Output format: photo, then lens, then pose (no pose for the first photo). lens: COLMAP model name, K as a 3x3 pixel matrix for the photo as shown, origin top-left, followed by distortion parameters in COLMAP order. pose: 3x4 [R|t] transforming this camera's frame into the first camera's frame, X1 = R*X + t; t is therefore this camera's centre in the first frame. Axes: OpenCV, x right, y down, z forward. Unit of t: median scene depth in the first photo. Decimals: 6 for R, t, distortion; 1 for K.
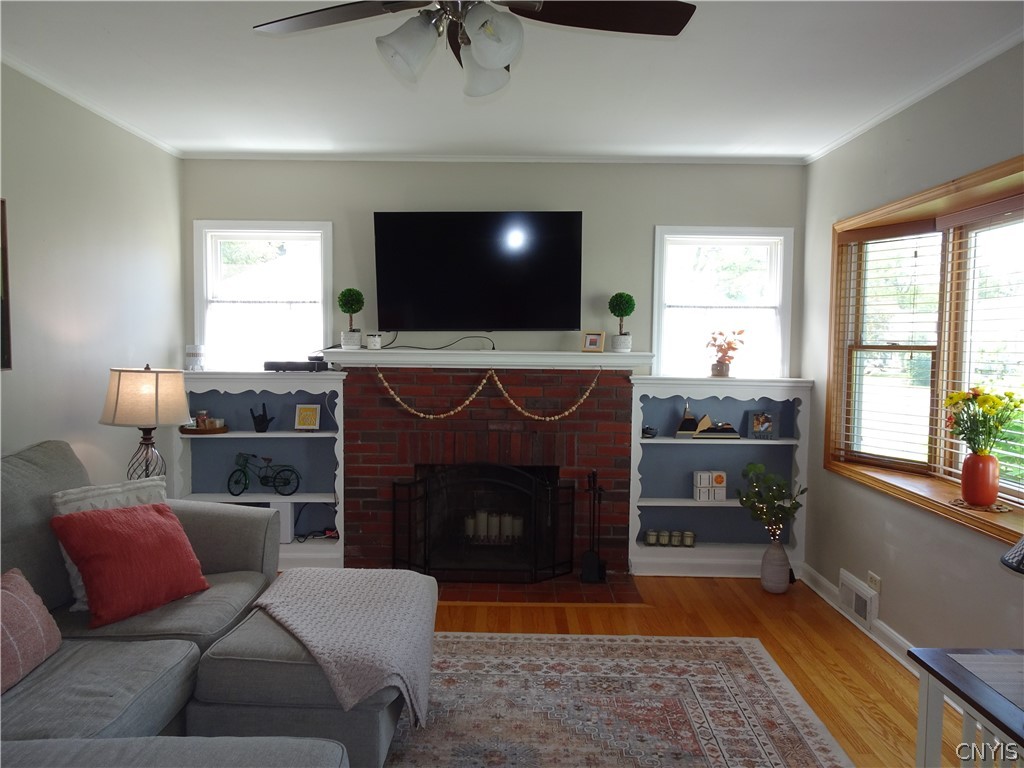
lens RADIAL K [[736.2, 0, 512.0], [0, 736.2, 384.0], [0, 0, 1]] dist [0.014553, 0.001688]
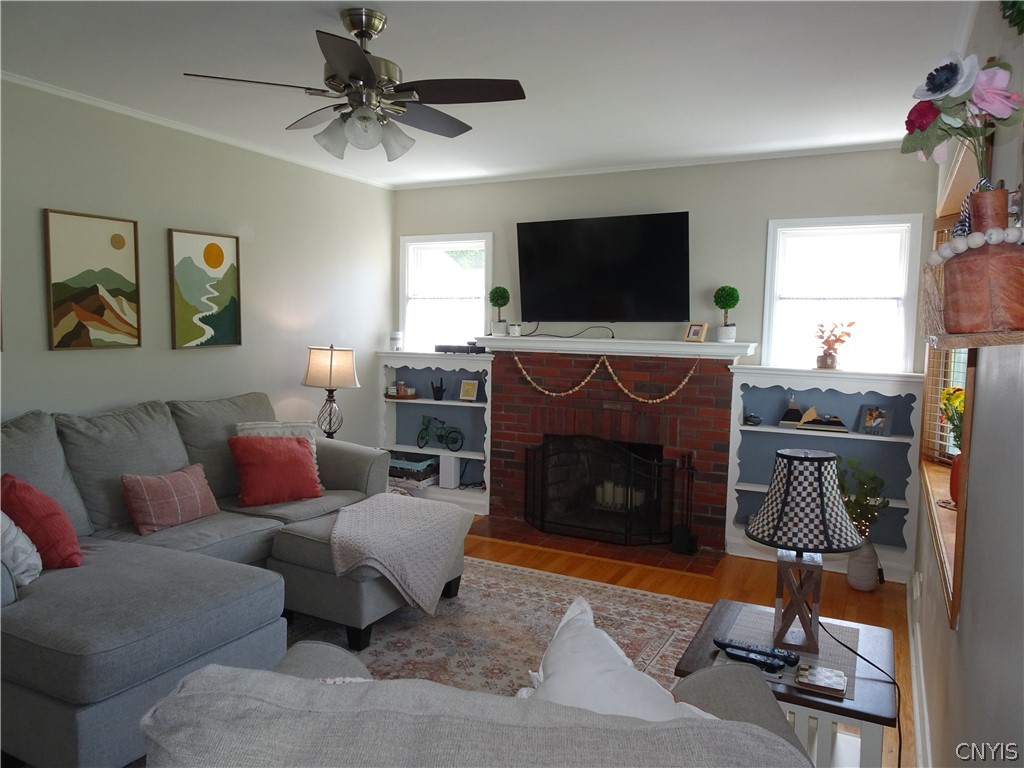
lens RADIAL K [[736.2, 0, 512.0], [0, 736.2, 384.0], [0, 0, 1]] dist [0.014553, 0.001688]
pose [[0.890606, 0.042776, -0.452759, 0.358521], [-0.036754, 0.999080, 0.022095, 0.004203], [0.453288, -0.003037, 0.891359, -0.081627]]
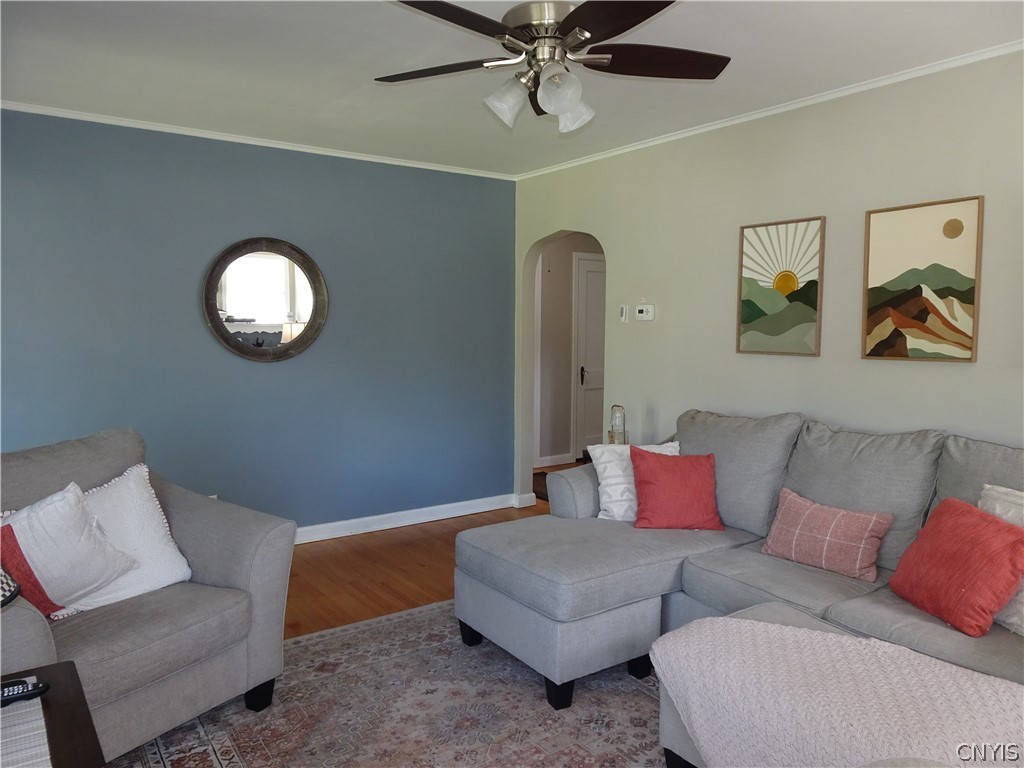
lens RADIAL K [[736.2, 0, 512.0], [0, 736.2, 384.0], [0, 0, 1]] dist [0.014553, 0.001688]
pose [[-0.810542, 0.036367, -0.584550, 0.295263], [-0.048503, 0.990474, 0.128876, -0.051735], [0.583668, 0.132811, -0.801057, 0.820887]]
